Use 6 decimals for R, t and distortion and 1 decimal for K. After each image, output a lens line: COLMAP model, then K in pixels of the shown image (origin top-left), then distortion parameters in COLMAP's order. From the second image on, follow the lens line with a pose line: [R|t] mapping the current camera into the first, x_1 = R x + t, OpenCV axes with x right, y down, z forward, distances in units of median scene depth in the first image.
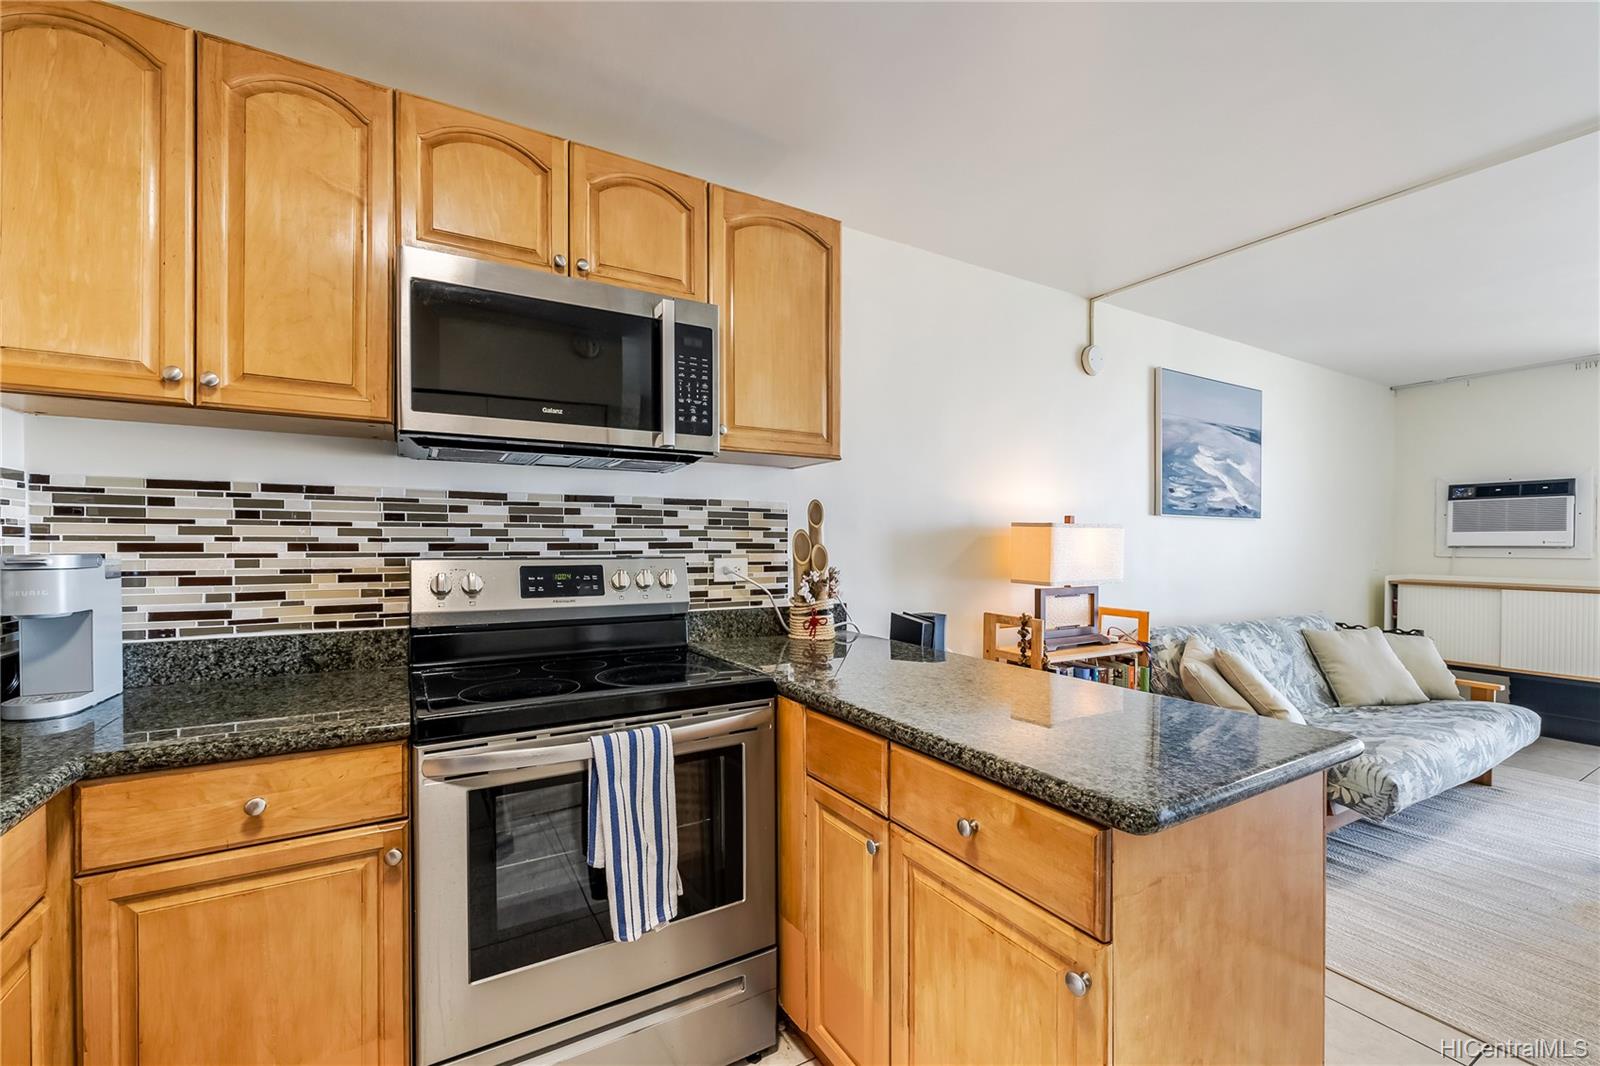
lens RADIAL K [[672.8, 0, 793.8], [0, 672.8, 549.8], [0, 0, 1]] dist [-0.005538, 0.002280]
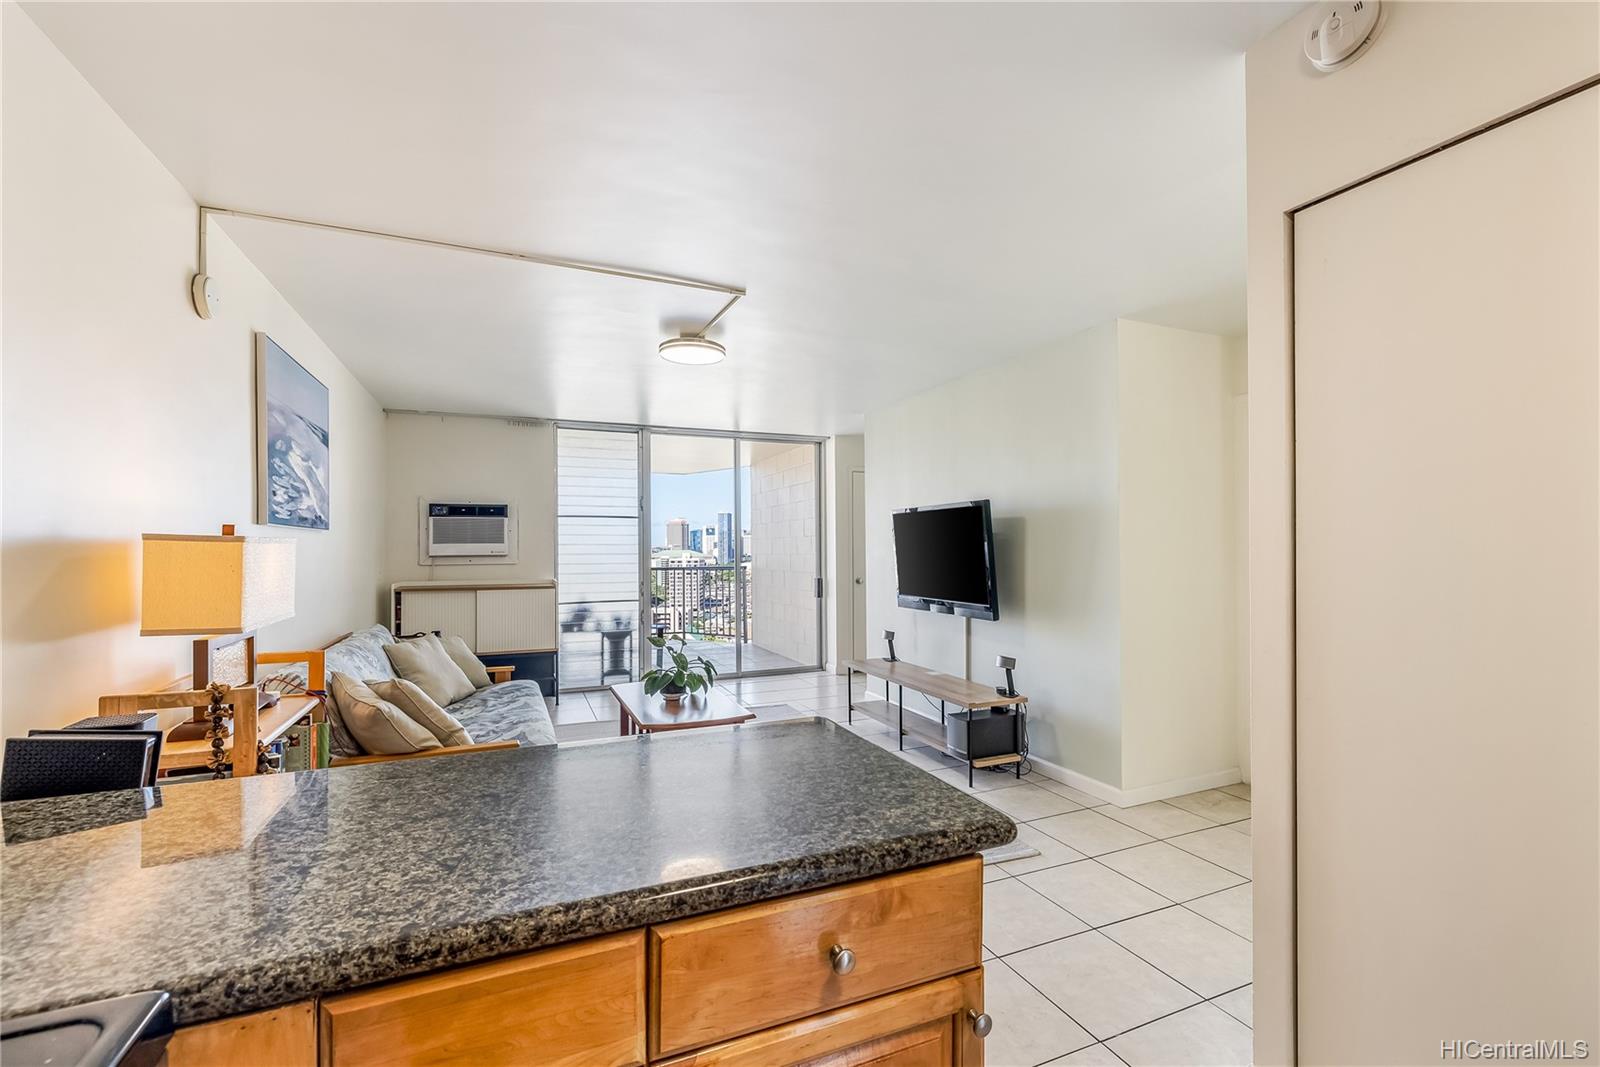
lens RADIAL K [[683.1, 0, 799.4], [0, 683.1, 542.3], [0, 0, 1]] dist [0.008567, -0.002970]
pose [[0.128080, 0.003156, 0.991759, -0.263840], [0.015277, 0.999870, -0.005155, -0.028938], [-0.991646, 0.015811, 0.128015, 0.476151]]
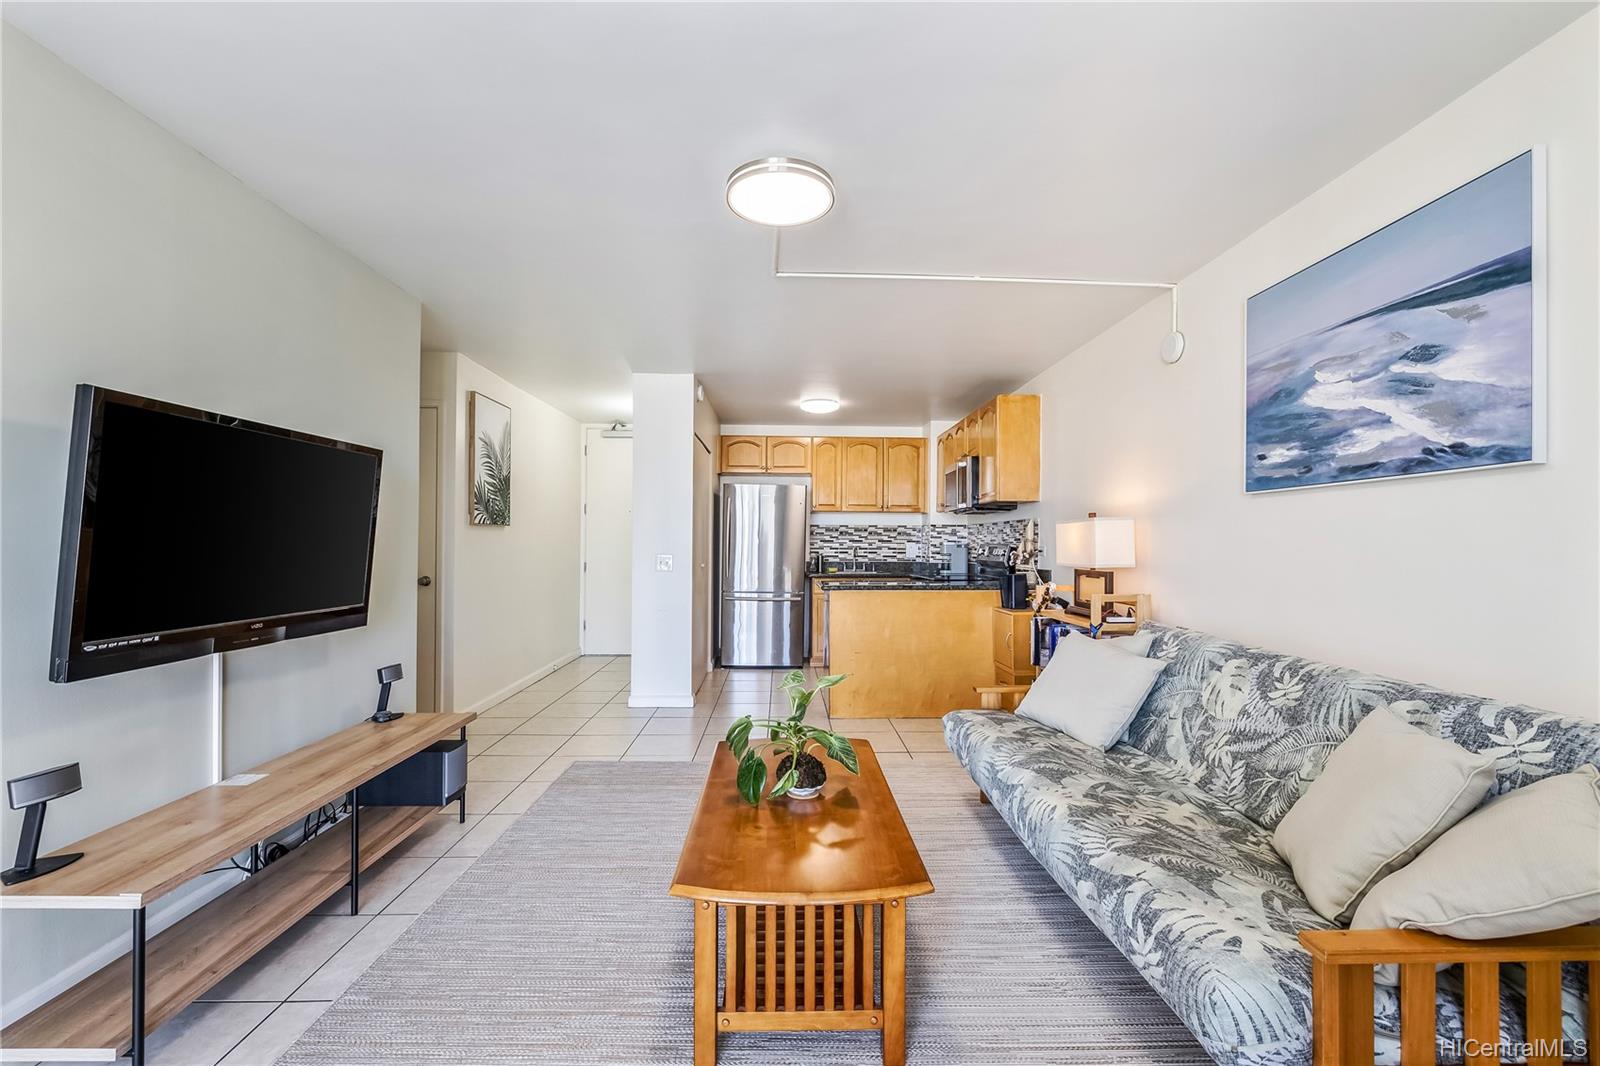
lens RADIAL K [[683.1, 0, 799.0], [0, 683.1, 540.8], [0, 0, 1]] dist [0.008567, -0.002970]
pose [[-0.482748, -0.009631, -0.875707, 2.410559], [-0.013810, 0.999899, -0.003384, 0.018306], [0.875651, 0.010459, -0.482832, 1.534707]]
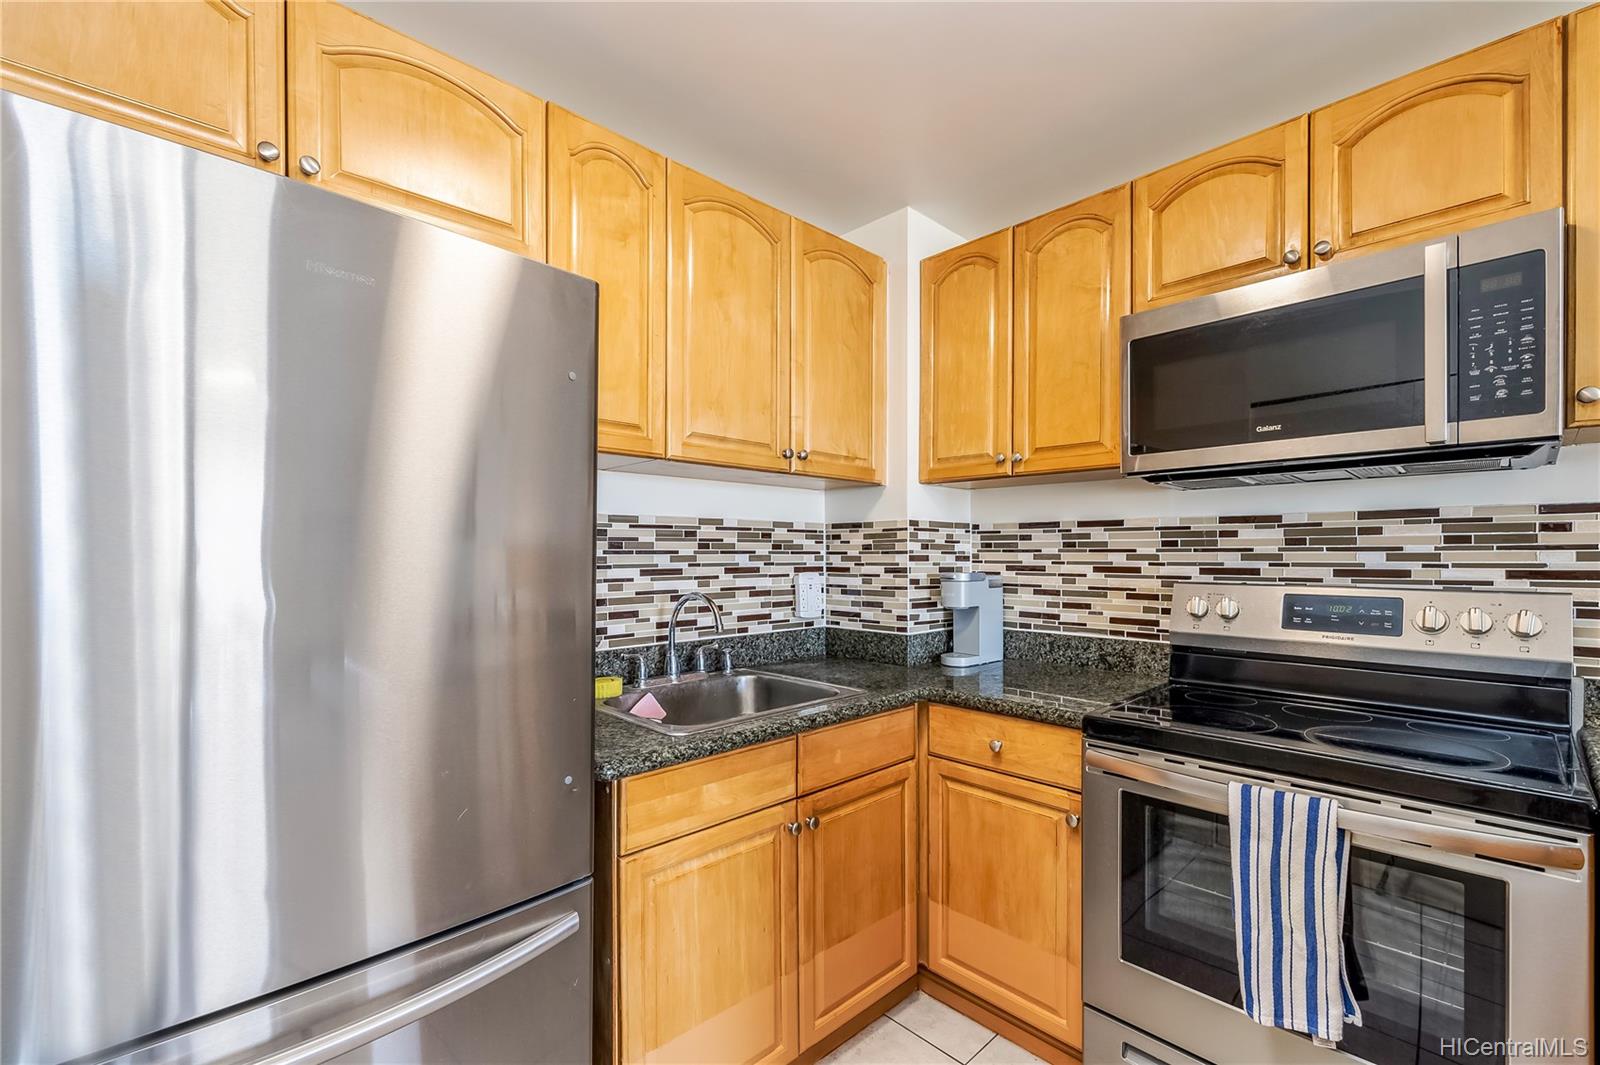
lens RADIAL K [[683.1, 0, 809.0], [0, 683.1, 557.7], [0, 0, 1]] dist [0.008567, -0.002970]
pose [[0.233203, 0.004812, -0.972416, 0.313230], [-0.006819, 0.999971, 0.003313, -0.021060], [0.972404, 0.005858, 0.233229, 0.127200]]
